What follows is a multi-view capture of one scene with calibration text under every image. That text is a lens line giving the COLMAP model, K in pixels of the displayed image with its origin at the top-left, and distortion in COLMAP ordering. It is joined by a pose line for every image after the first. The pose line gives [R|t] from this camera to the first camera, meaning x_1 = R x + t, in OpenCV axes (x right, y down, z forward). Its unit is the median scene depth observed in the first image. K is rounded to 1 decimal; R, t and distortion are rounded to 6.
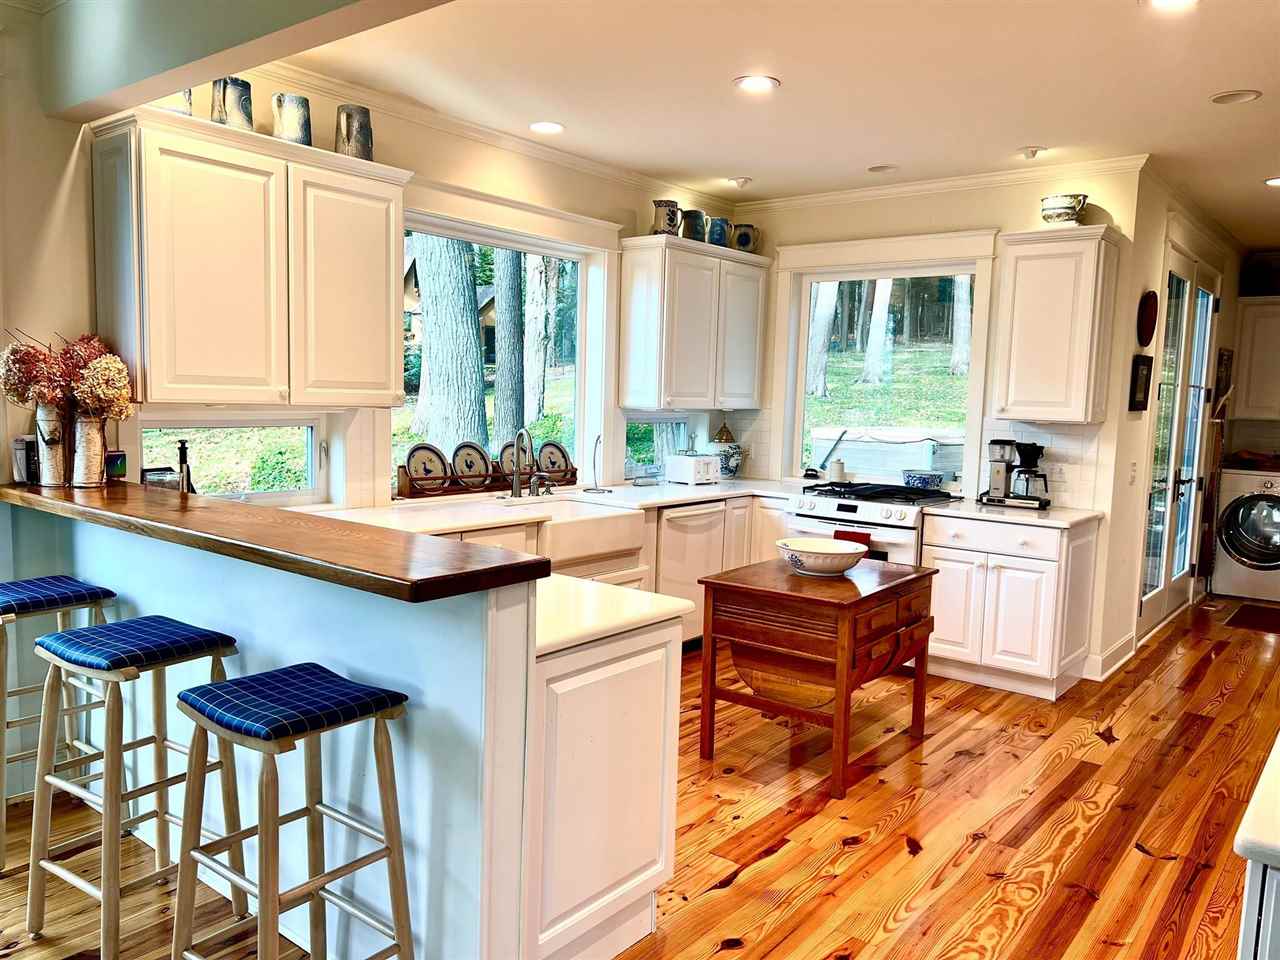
lens RADIAL K [[950.1, 0, 640.0], [0, 950.1, 480.0], [0, 0, 1]] dist [0.117894, -0.001233]
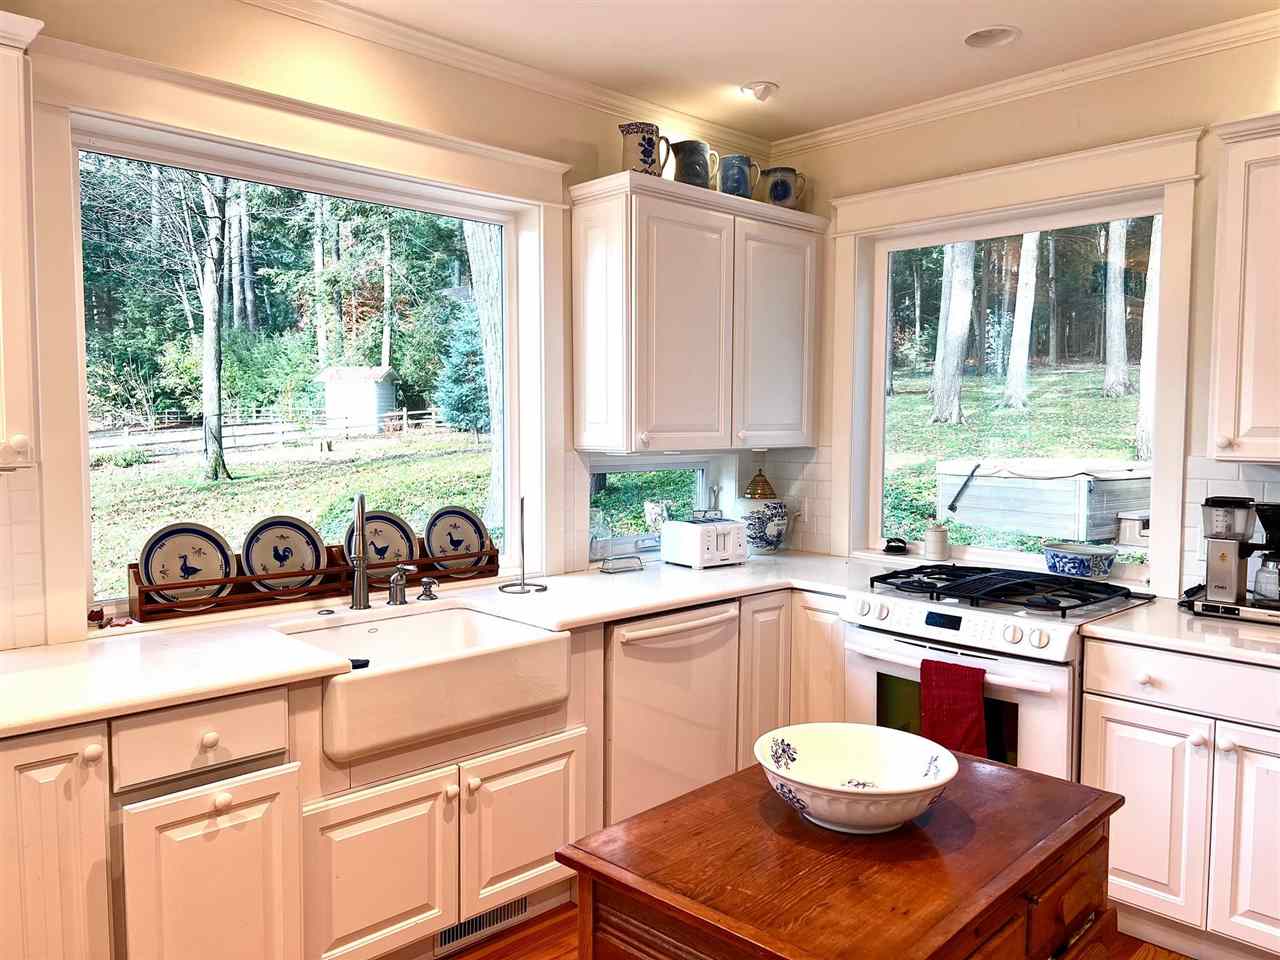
lens RADIAL K [[967.5, 0, 640.0], [0, 967.5, 480.0], [0, 0, 1]] dist [0.067828, -0.050738]
pose [[0.991132, -0.016768, -0.131816, 0.109013], [0.012043, 0.999259, -0.036561, -0.033155], [0.132331, 0.034649, 0.990600, 0.373071]]
